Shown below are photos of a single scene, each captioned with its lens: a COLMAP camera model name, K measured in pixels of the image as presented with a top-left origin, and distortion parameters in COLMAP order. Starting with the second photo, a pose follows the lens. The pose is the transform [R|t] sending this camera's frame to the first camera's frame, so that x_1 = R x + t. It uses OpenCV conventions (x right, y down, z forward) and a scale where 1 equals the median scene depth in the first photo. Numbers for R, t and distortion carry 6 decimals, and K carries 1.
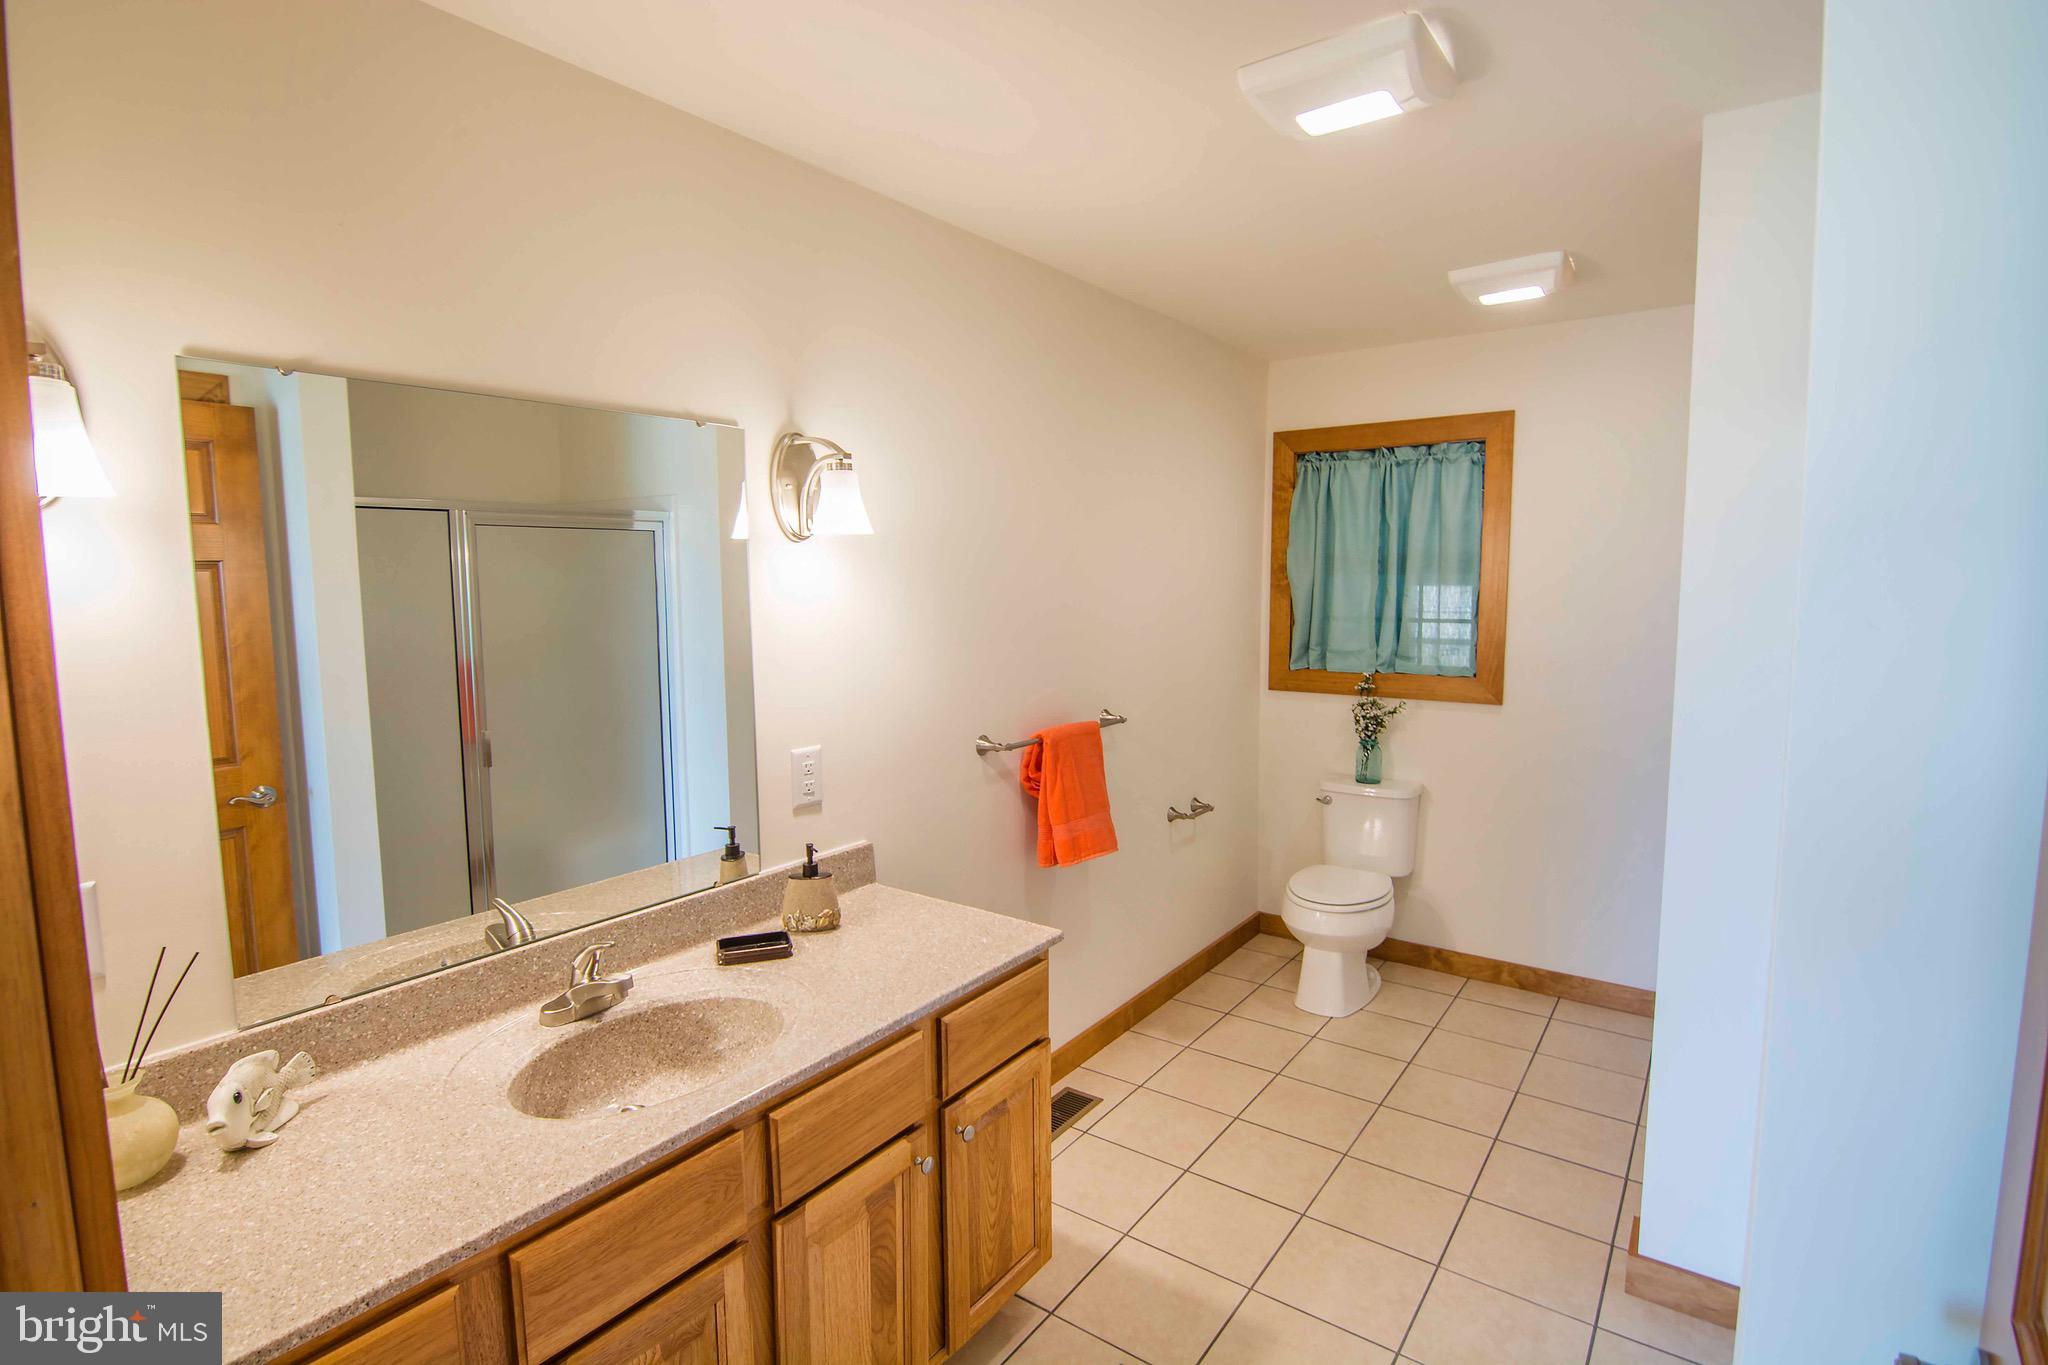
lens RADIAL K [[996.2, 0, 1014.8], [0, 996.2, 677.6], [0, 0, 1]] dist [-0.000882, -0.015283]
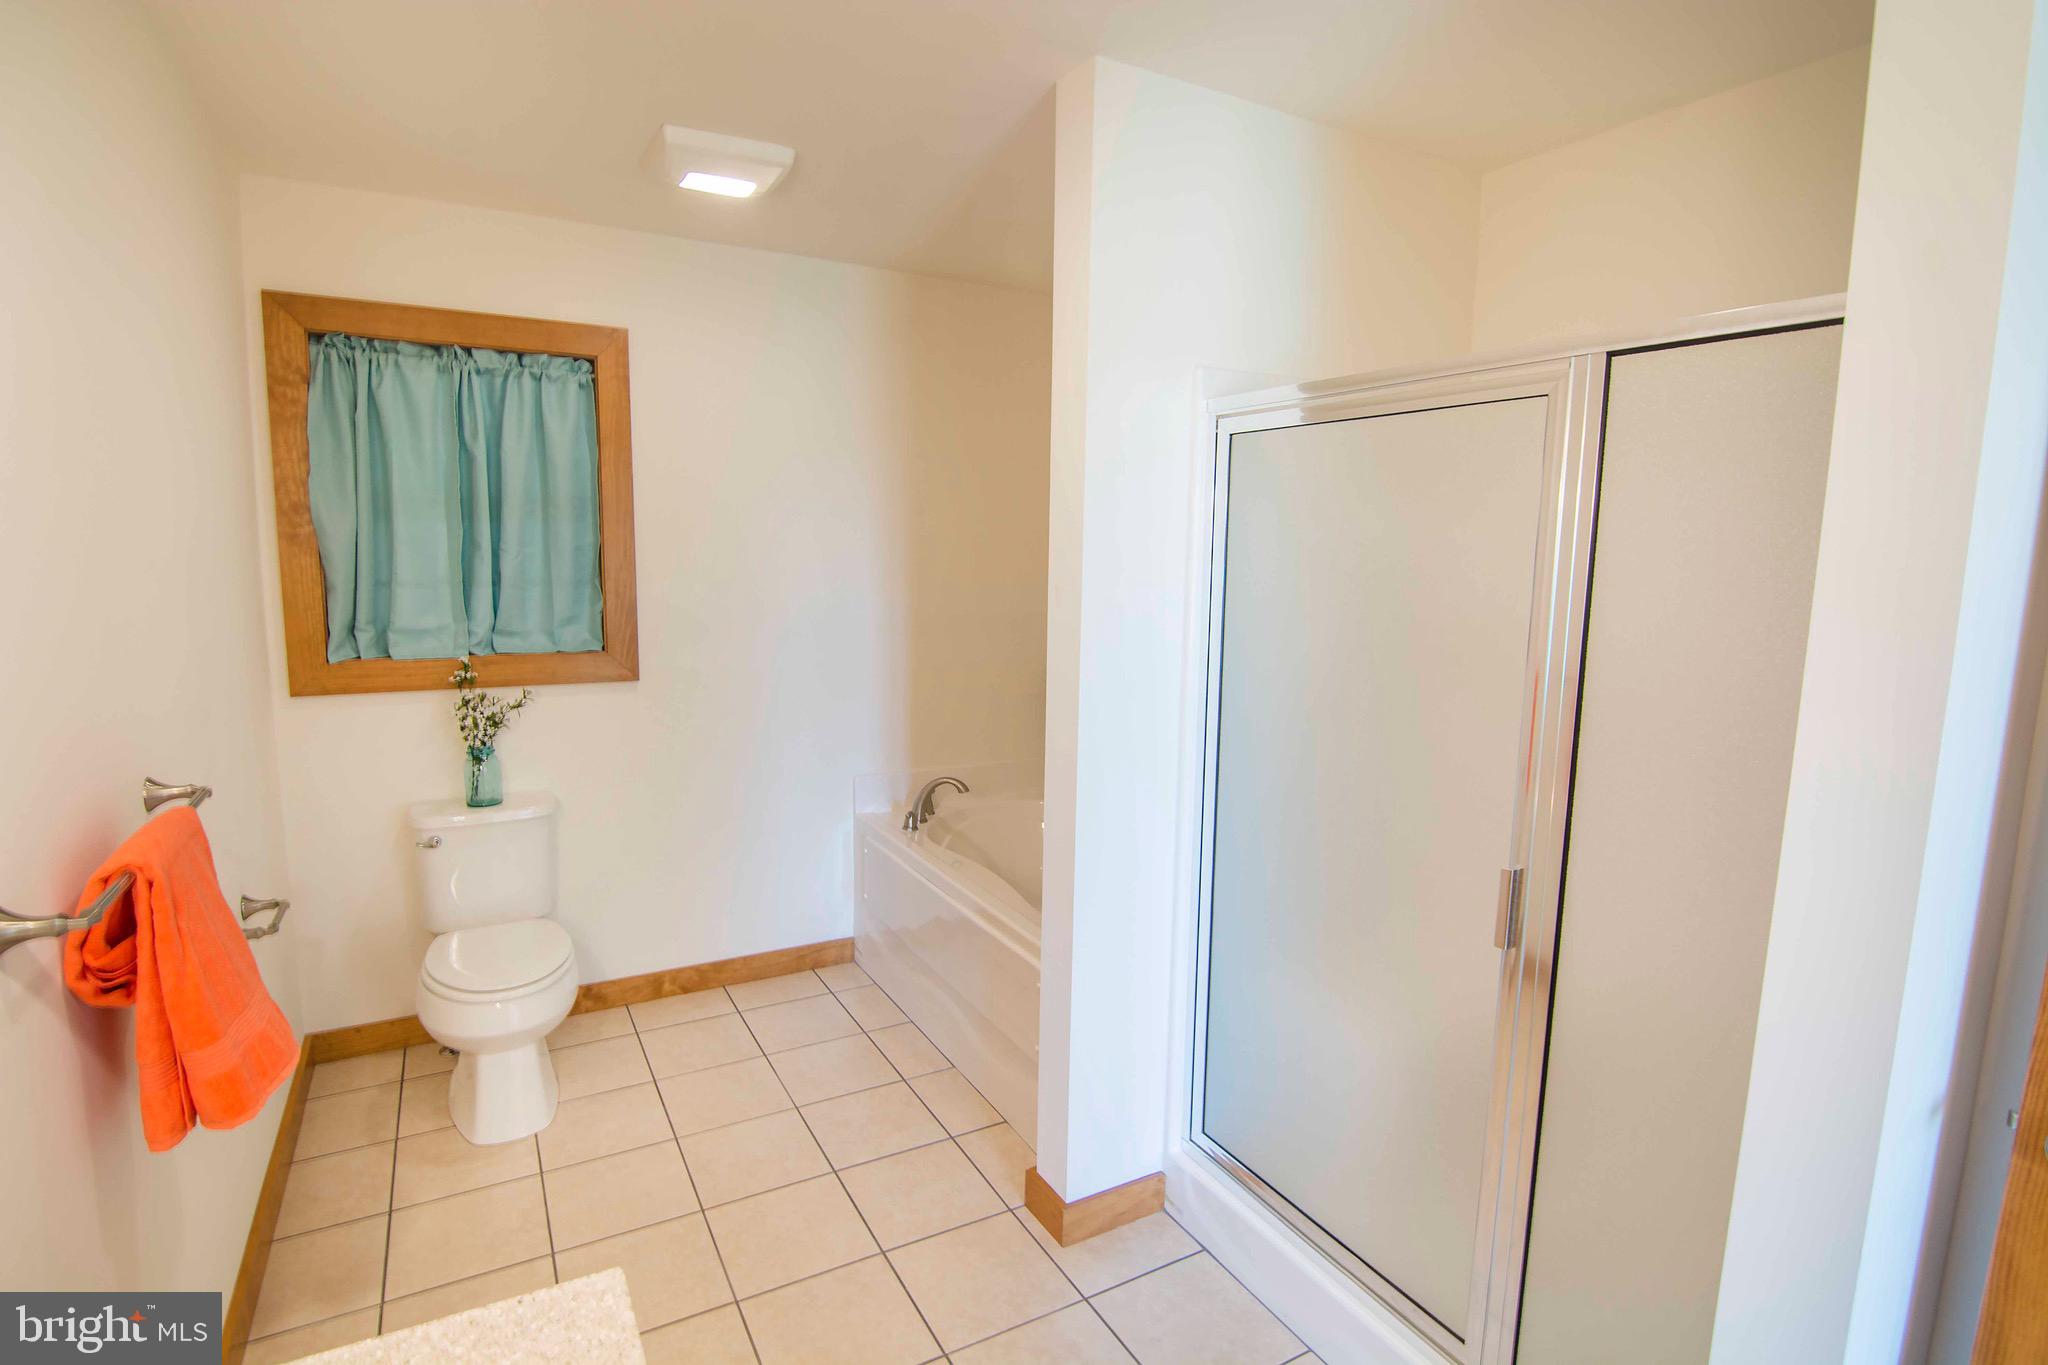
lens RADIAL K [[996.2, 0, 1014.8], [0, 996.2, 677.6], [0, 0, 1]] dist [-0.000882, -0.015283]
pose [[0.414217, -0.109333, 0.903588, -0.139653], [0.072586, 0.993565, 0.086945, -0.024296], [-0.907279, 0.029574, 0.419488, 0.332190]]
